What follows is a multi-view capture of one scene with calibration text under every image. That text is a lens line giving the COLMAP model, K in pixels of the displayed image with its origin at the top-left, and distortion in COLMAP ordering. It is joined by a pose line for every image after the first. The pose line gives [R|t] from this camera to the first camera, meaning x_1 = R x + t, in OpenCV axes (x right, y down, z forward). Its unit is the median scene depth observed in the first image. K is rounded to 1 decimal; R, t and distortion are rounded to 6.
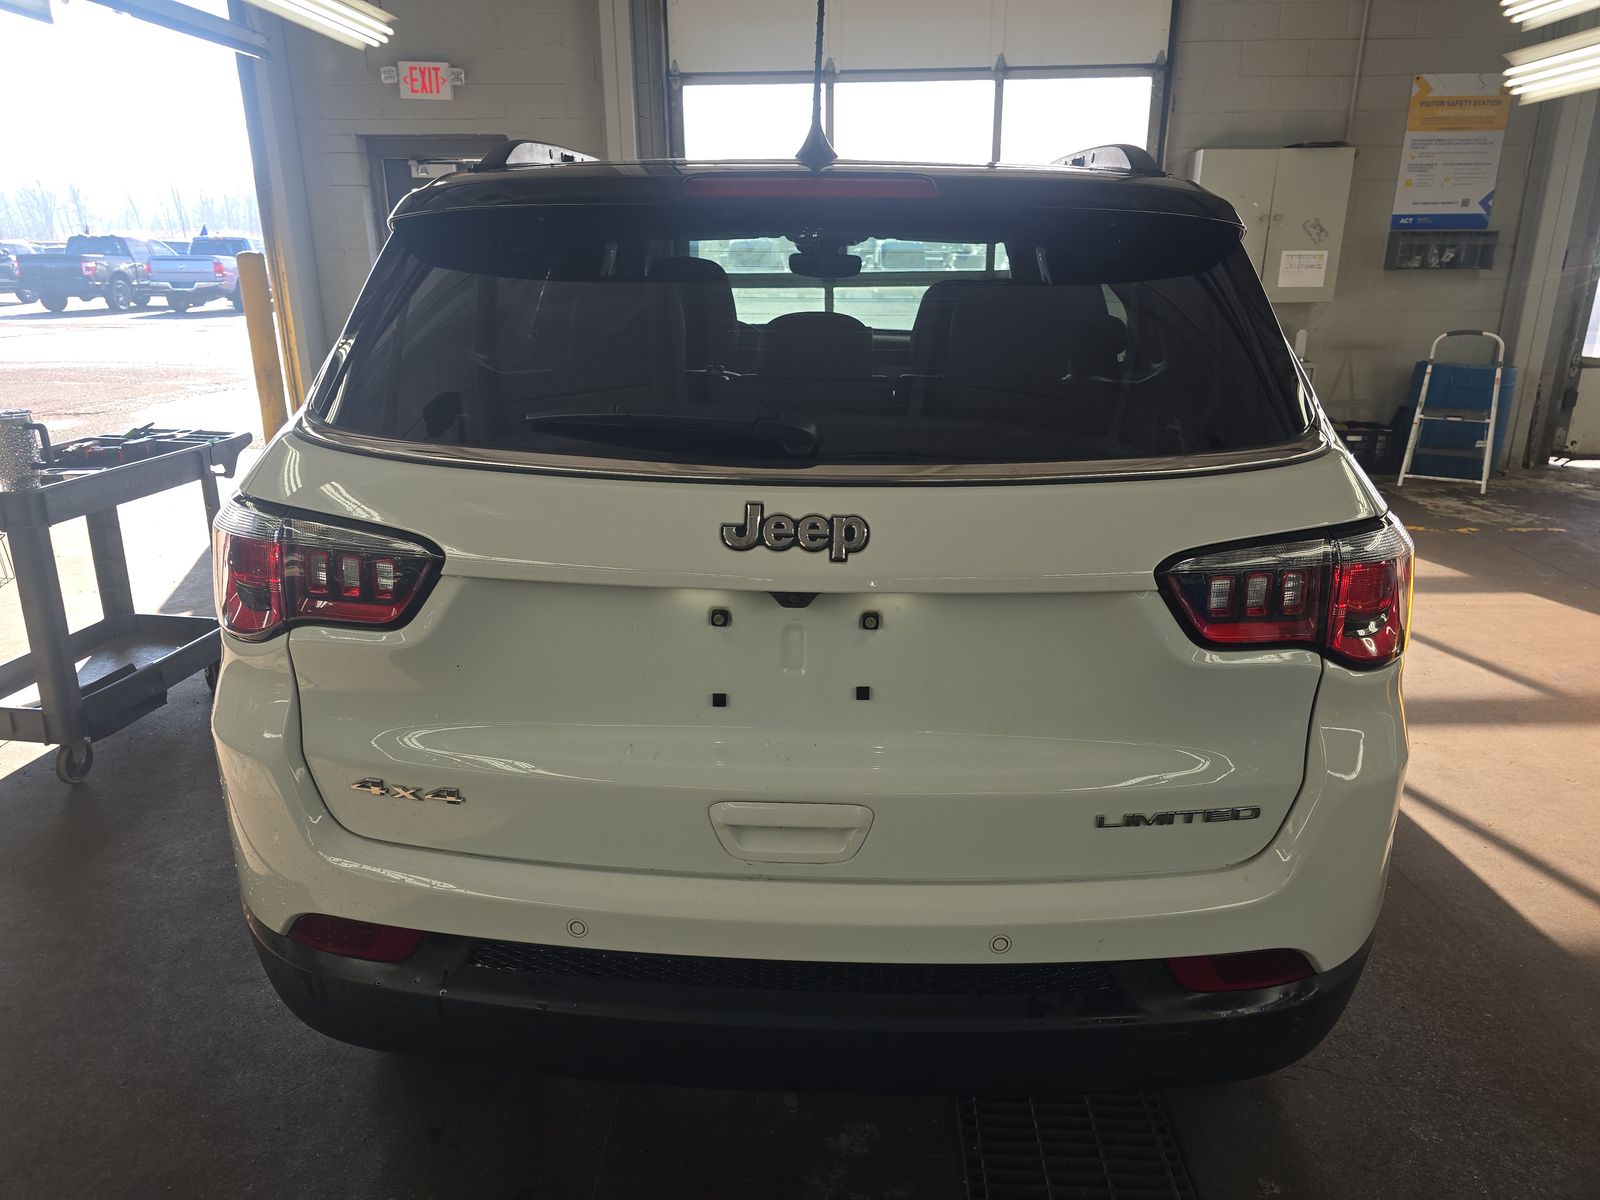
lens RADIAL K [[1077.7, 0, 803.0], [0, 1077.7, 610.6], [0, 0, 1]] dist [0.044080, -0.029491]
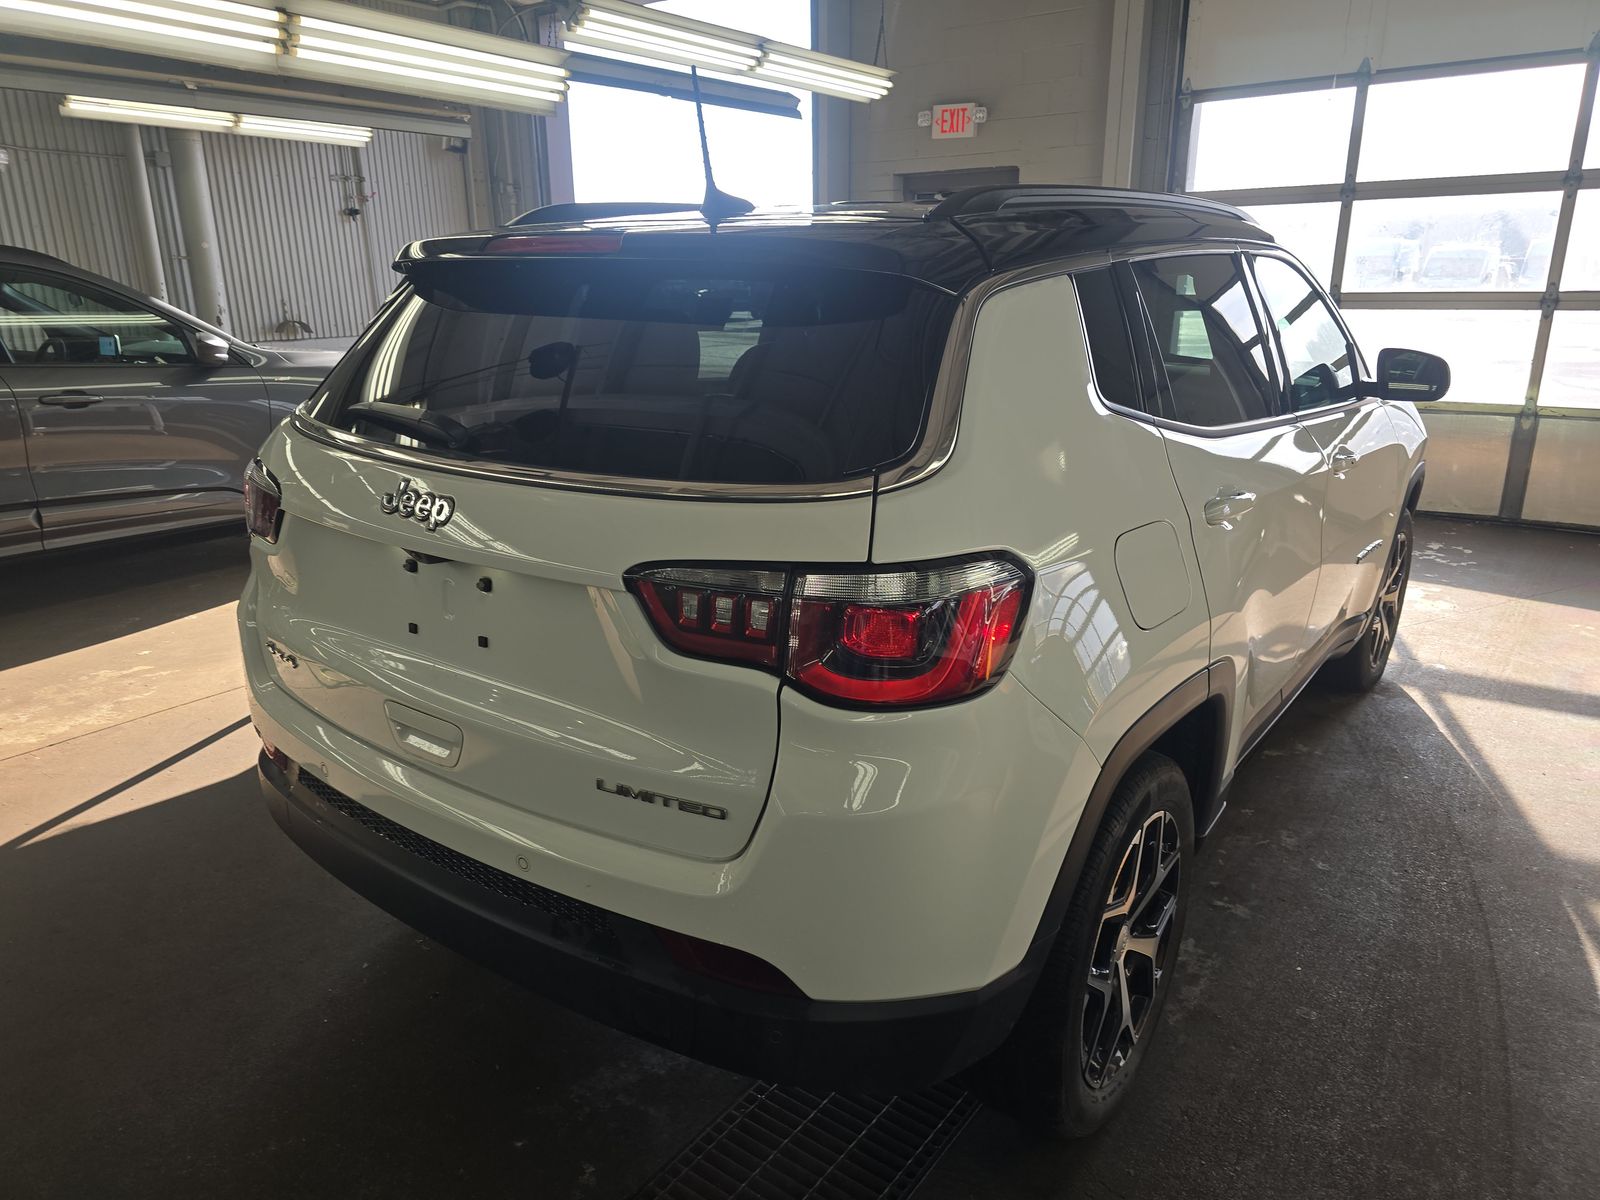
lens RADIAL K [[1077.7, 0, 818.5], [0, 1077.7, 607.9], [0, 0, 1]] dist [0.044080, -0.029491]
pose [[0.835774, 0.161301, -0.524847, 0.351870], [-0.169116, 0.985029, 0.033425, -0.024184], [0.522381, 0.060824, 0.850540, 0.039222]]
